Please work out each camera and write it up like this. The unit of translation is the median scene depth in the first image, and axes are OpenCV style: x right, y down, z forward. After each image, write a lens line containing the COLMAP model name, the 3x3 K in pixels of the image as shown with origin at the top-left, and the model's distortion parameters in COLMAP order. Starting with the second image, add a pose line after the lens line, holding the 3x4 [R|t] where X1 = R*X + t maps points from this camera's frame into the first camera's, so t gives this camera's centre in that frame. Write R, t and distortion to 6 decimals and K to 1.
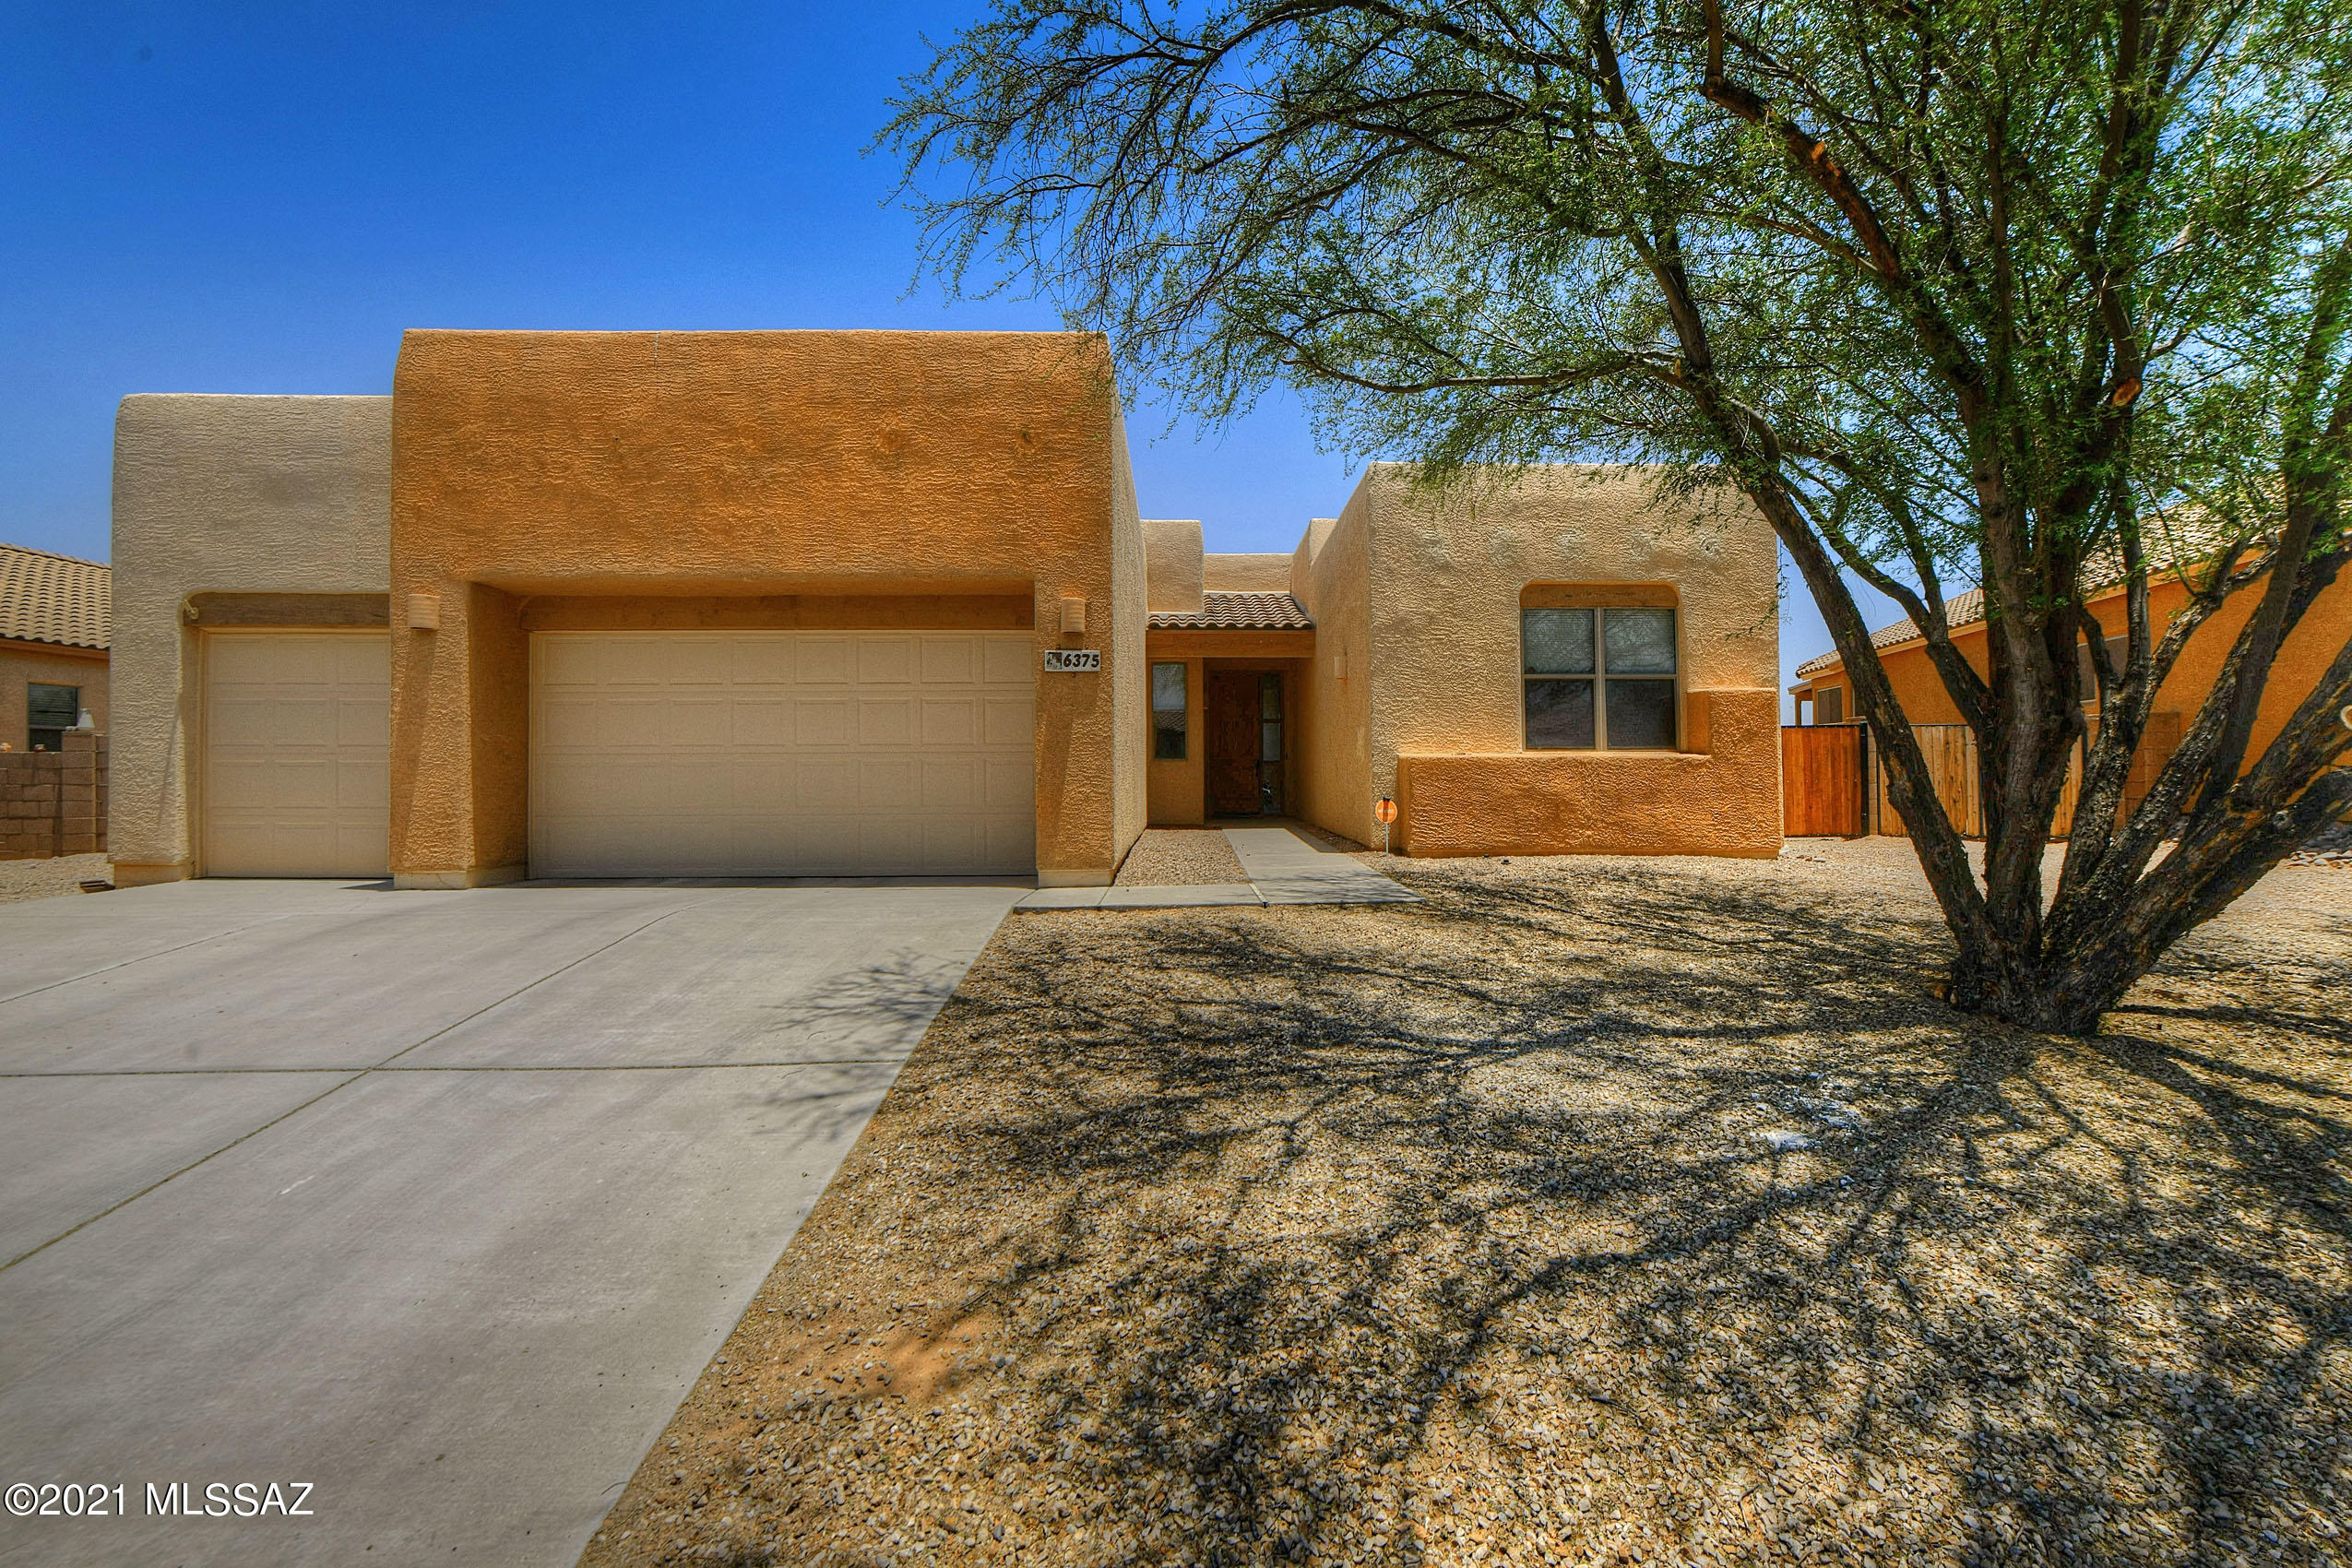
lens RADIAL K [[956.3, 0, 1170.4], [0, 956.3, 772.9], [0, 0, 1]] dist [-0.007773, -0.000729]
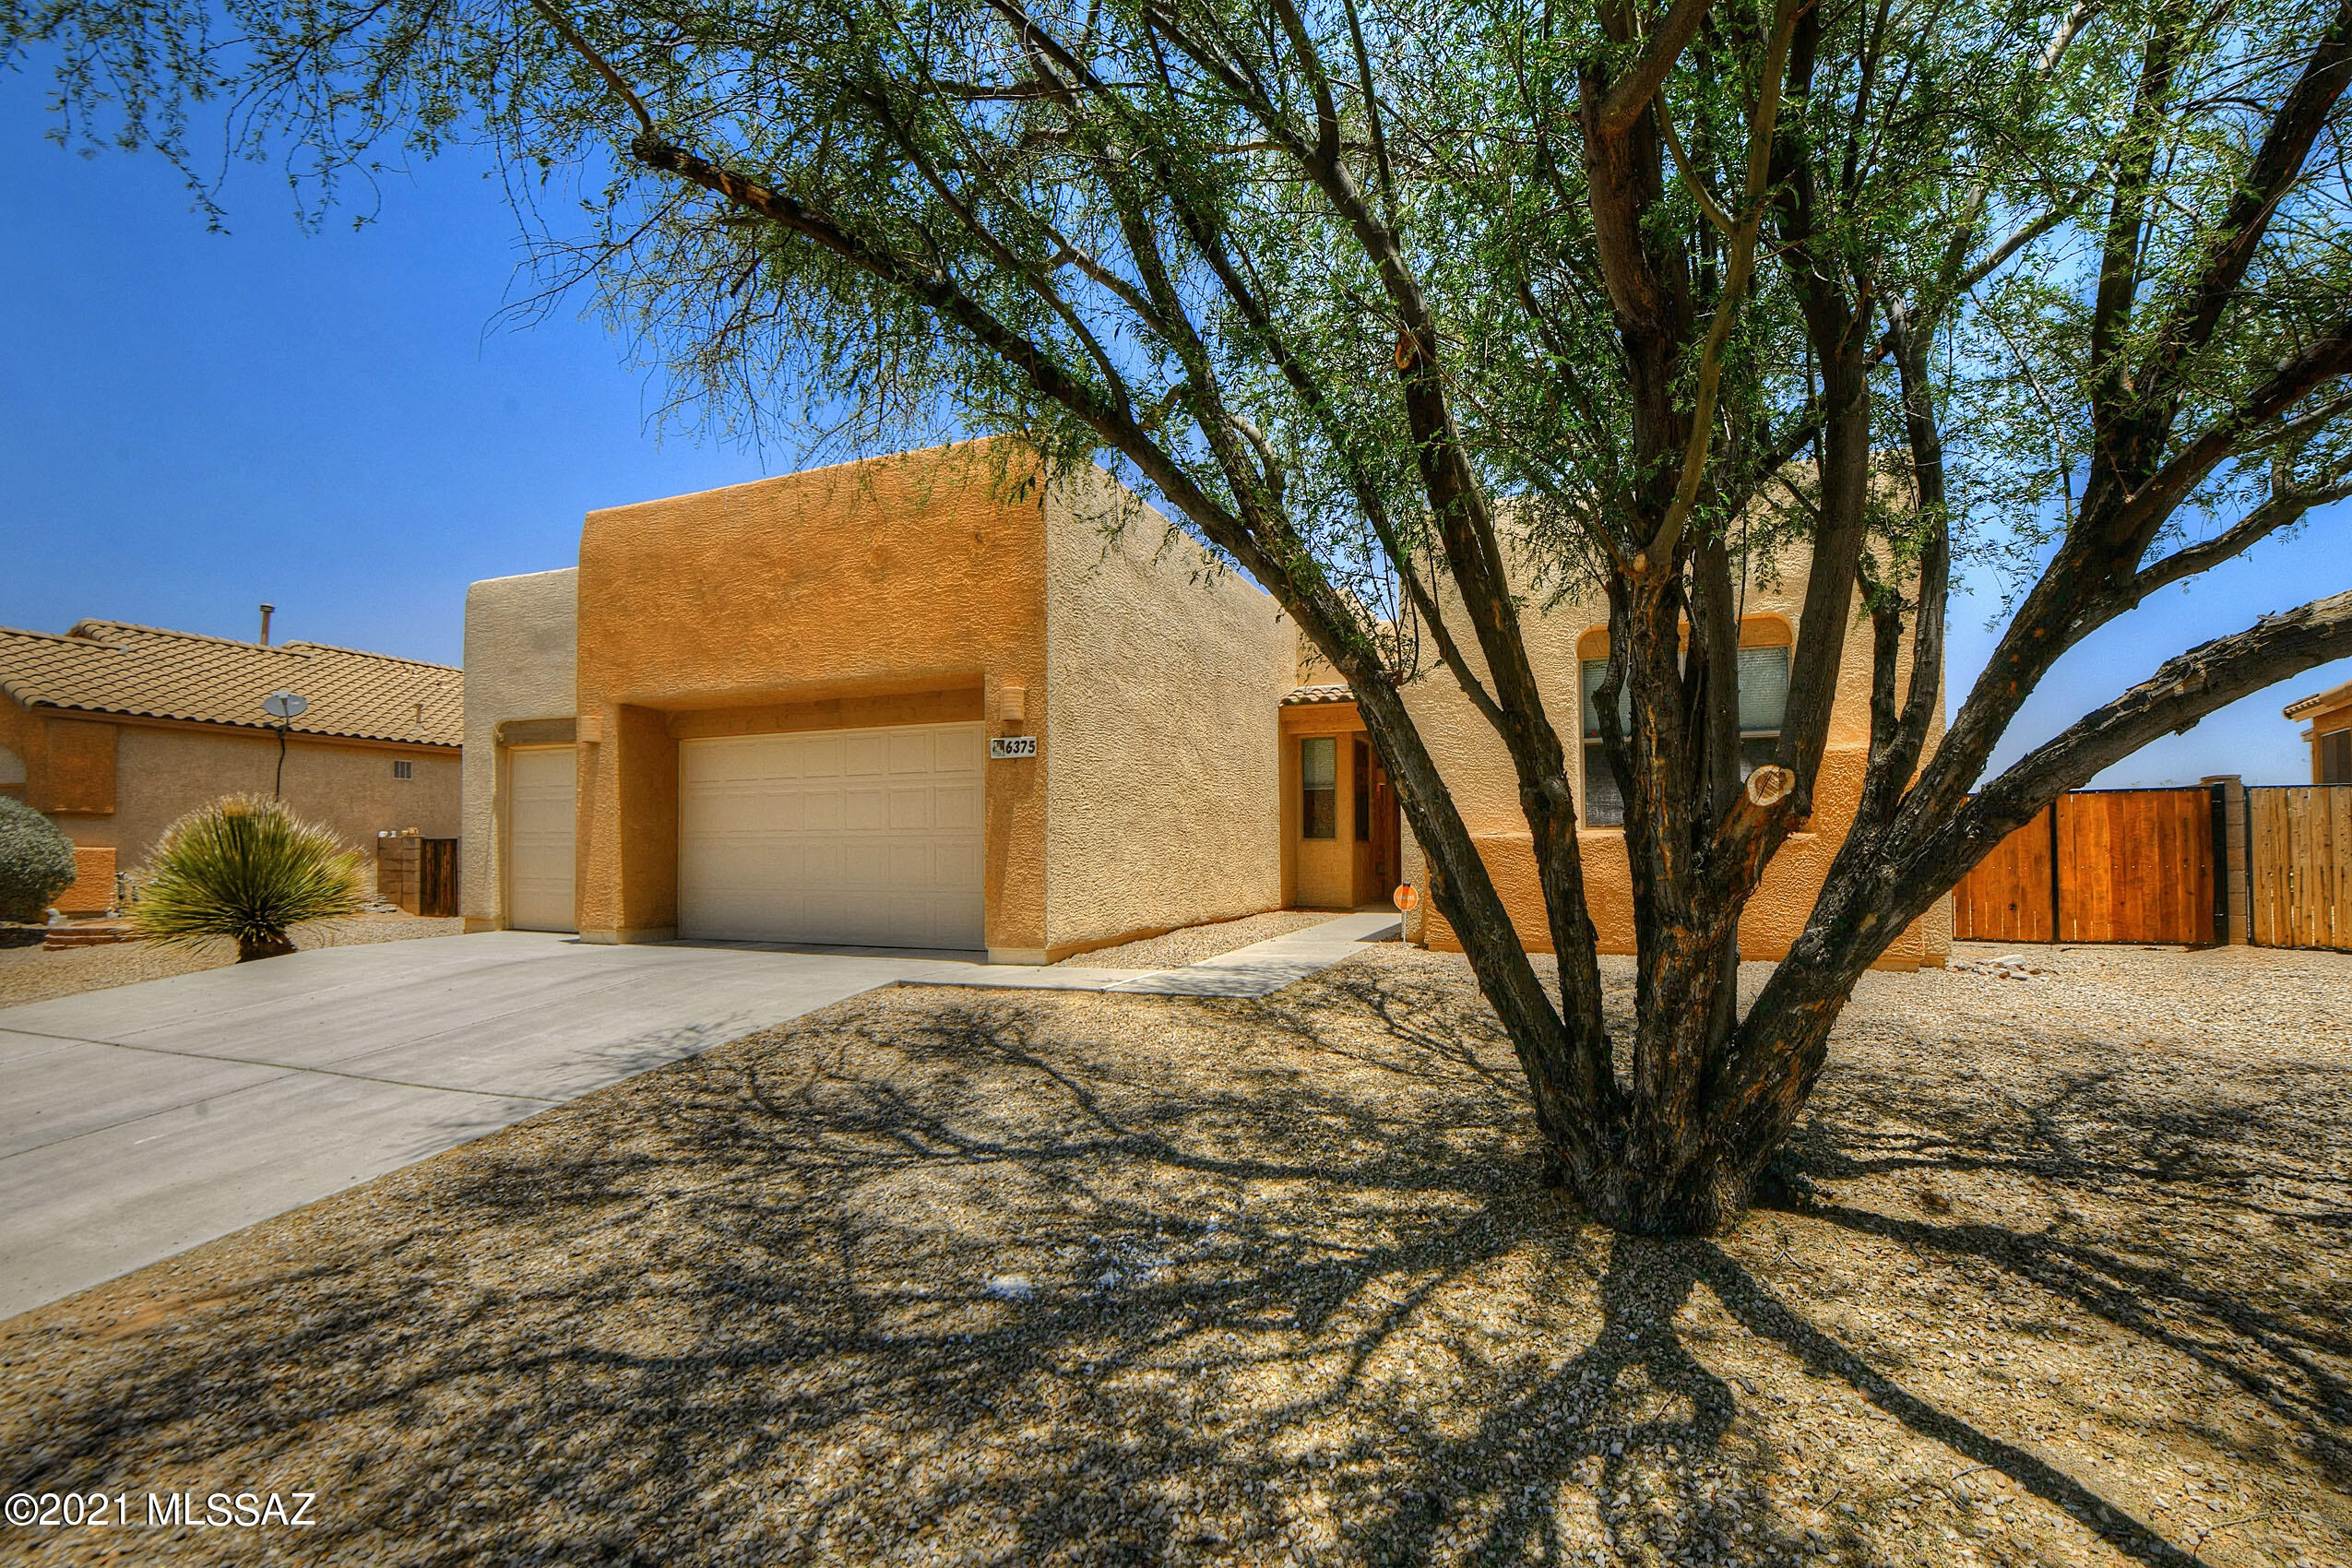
lens RADIAL K [[956.3, 0, 1168.9], [0, 956.3, 851.7], [0, 0, 1]] dist [-0.007773, -0.000729]
pose [[0.924414, 0.000956, -0.381390, 0.442792], [-0.000192, 0.999998, 0.002042, -0.005777], [0.381391, -0.001814, 0.924412, 0.100442]]
